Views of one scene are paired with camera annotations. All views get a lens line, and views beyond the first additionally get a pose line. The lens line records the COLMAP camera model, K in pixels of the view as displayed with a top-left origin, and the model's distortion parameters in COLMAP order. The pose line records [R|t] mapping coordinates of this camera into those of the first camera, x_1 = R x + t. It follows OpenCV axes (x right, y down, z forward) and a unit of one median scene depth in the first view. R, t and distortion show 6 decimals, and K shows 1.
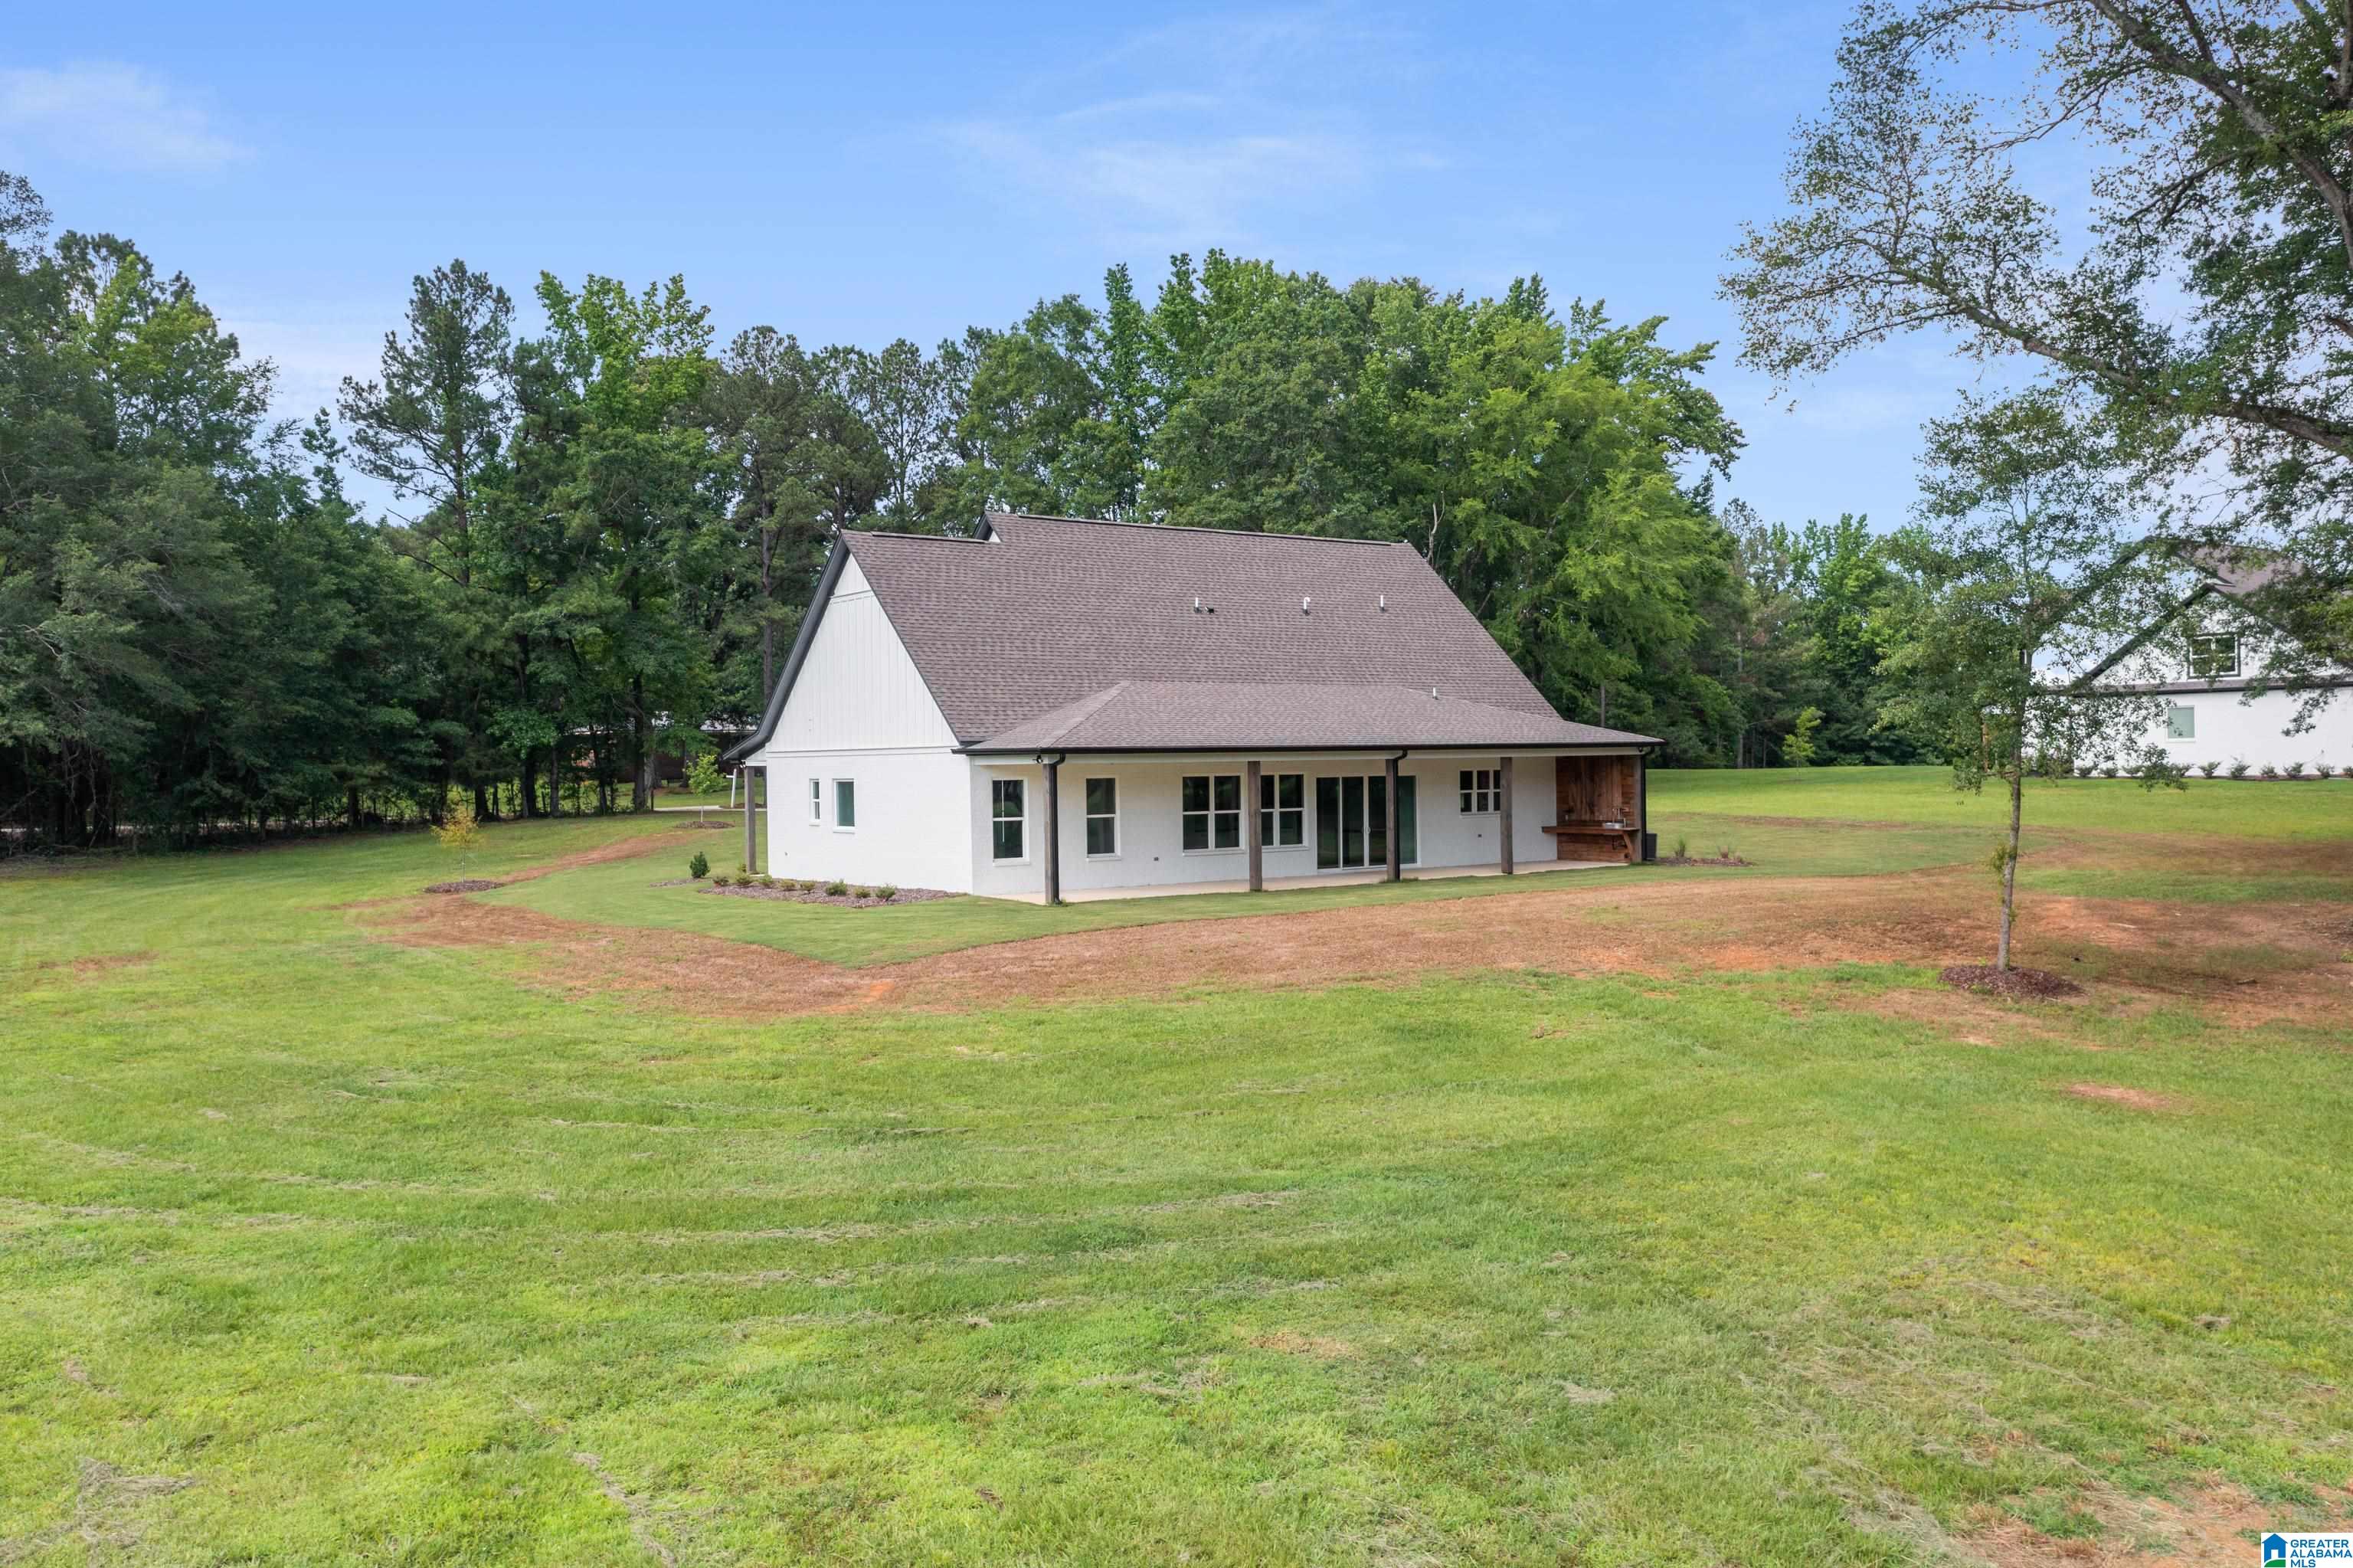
lens RADIAL K [[1903.1, 0, 1176.5], [0, 1903.1, 784.0], [0, 0, 1]] dist [-0.490568, -0.000249]
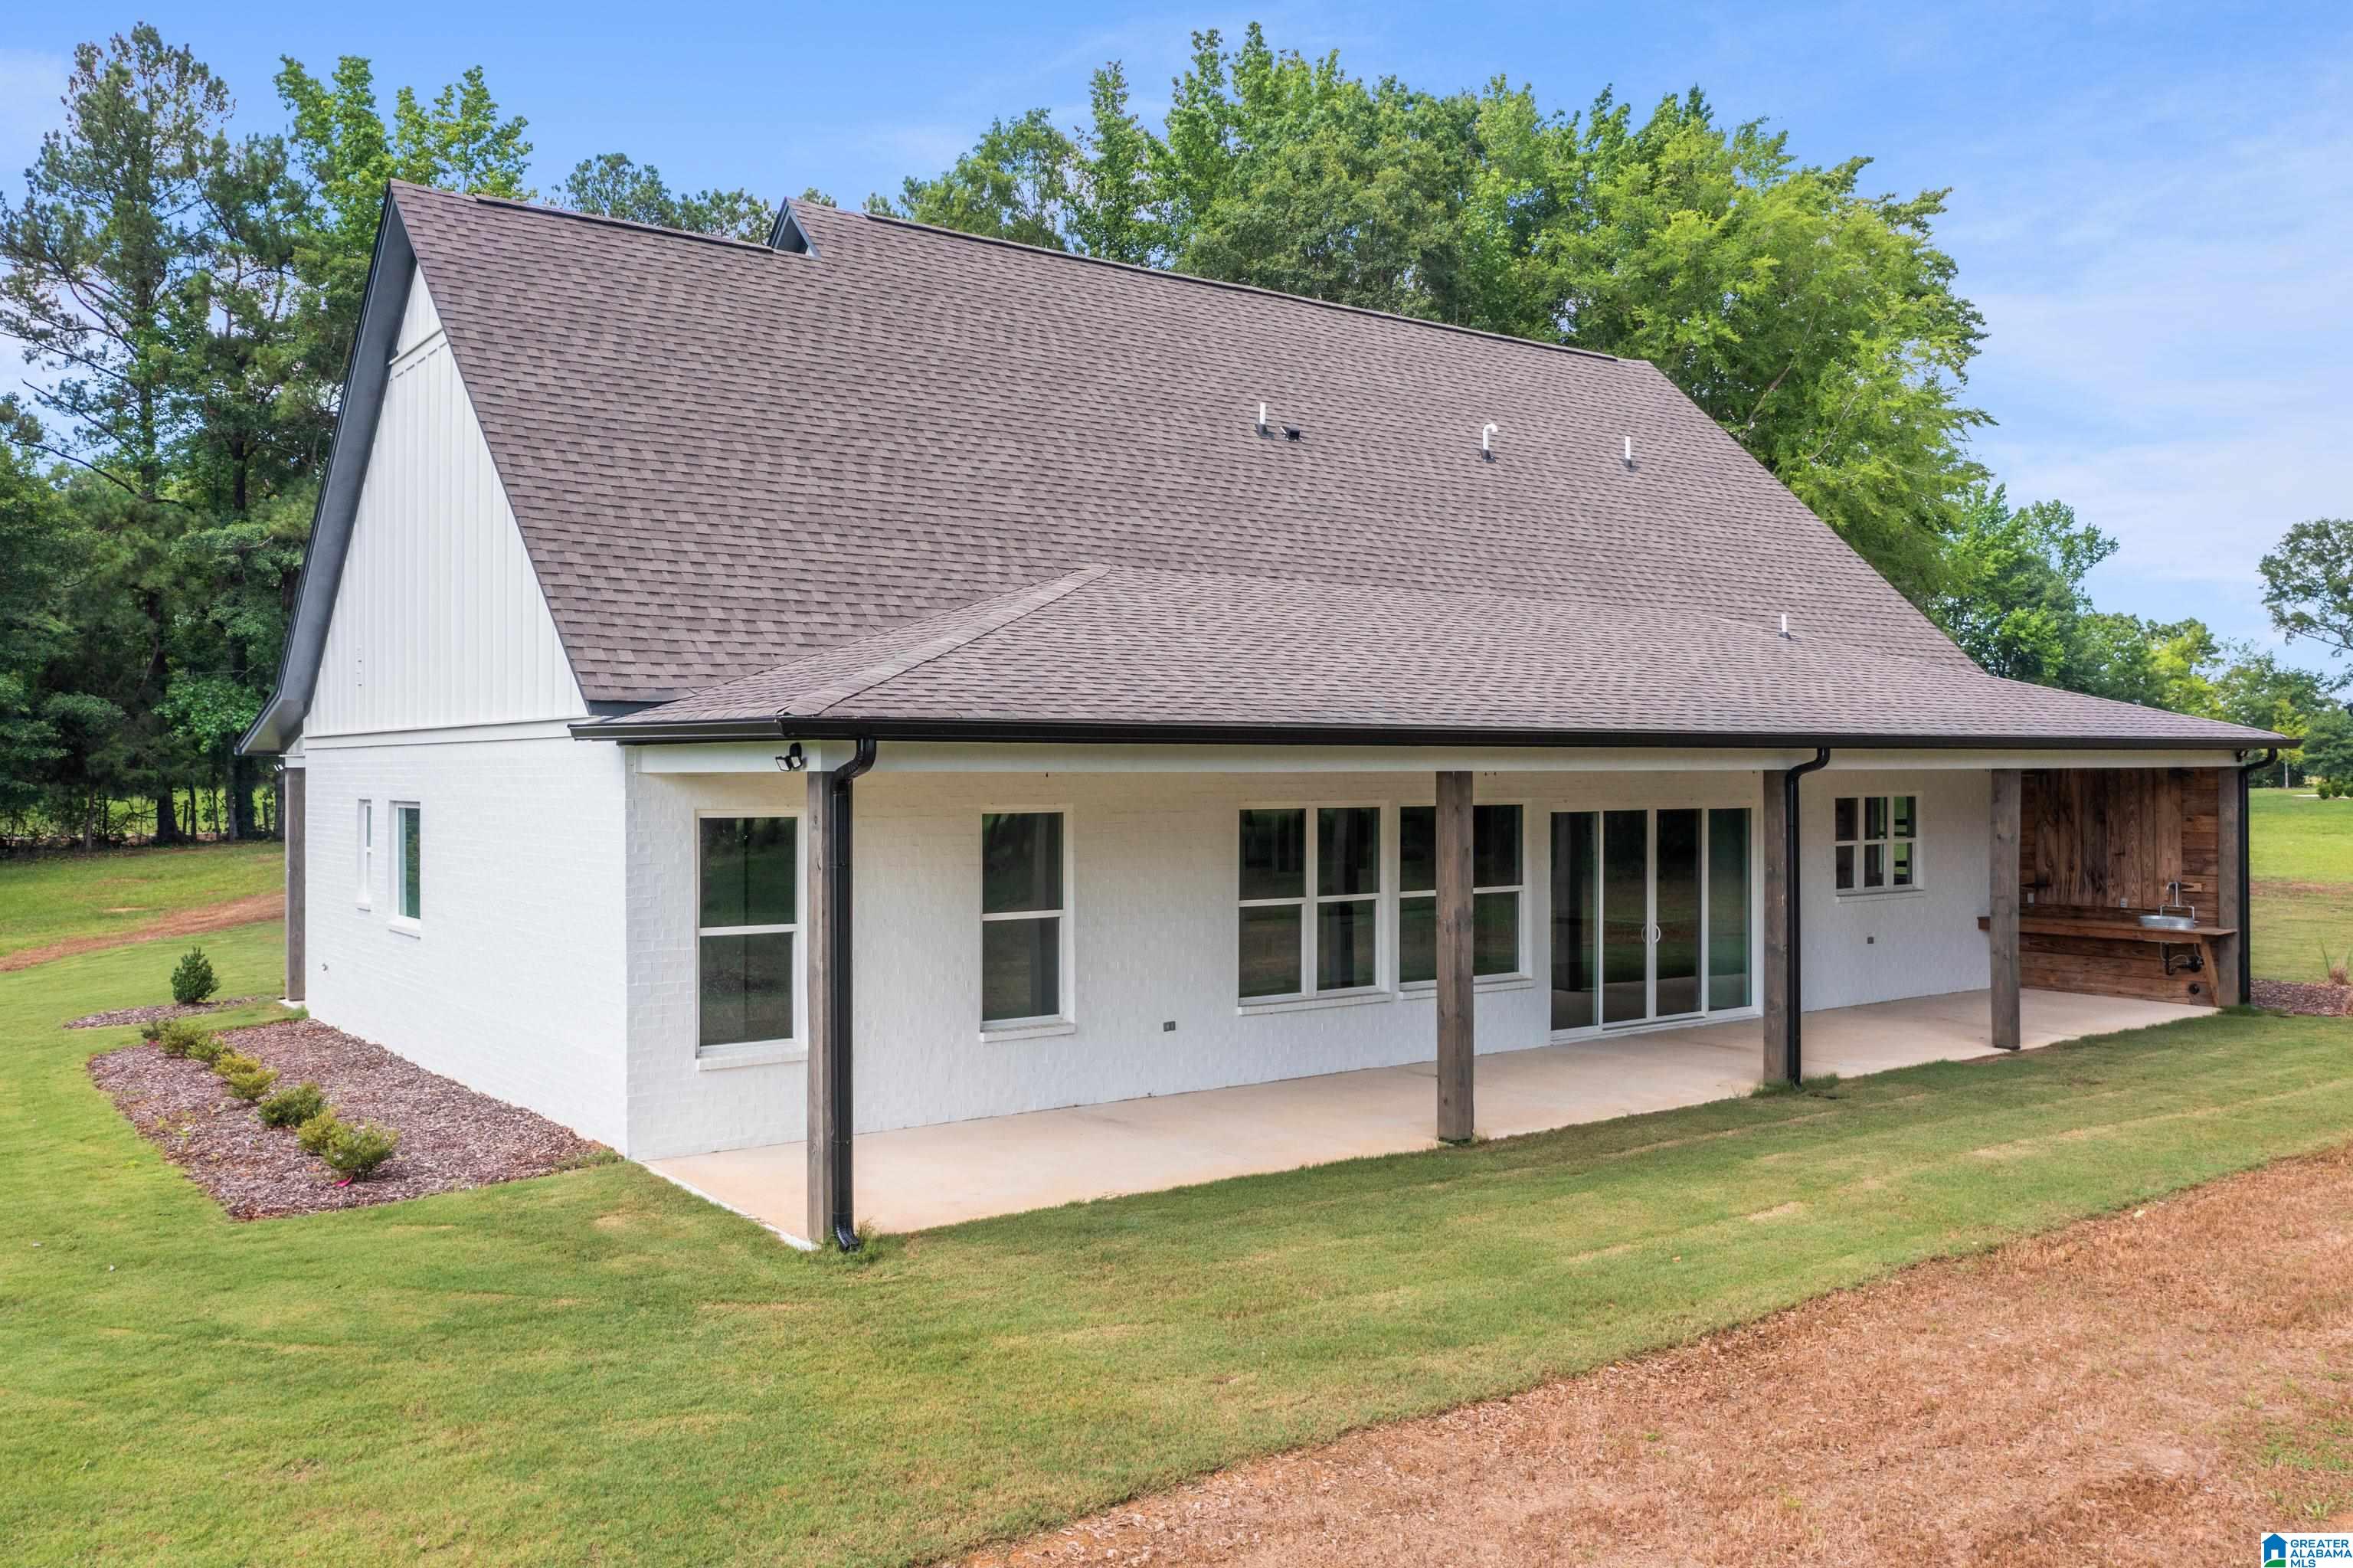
lens RADIAL K [[1912.0, 0, 1176.5], [0, 1912.0, 784.0], [0, 0, 1]] dist [-0.000563, -0.000365]
pose [[0.999918, 0.012480, 0.002835, -0.005712], [-0.012464, 0.999906, -0.005684, -0.003511], [-0.002905, 0.005648, 0.999980, 0.321883]]
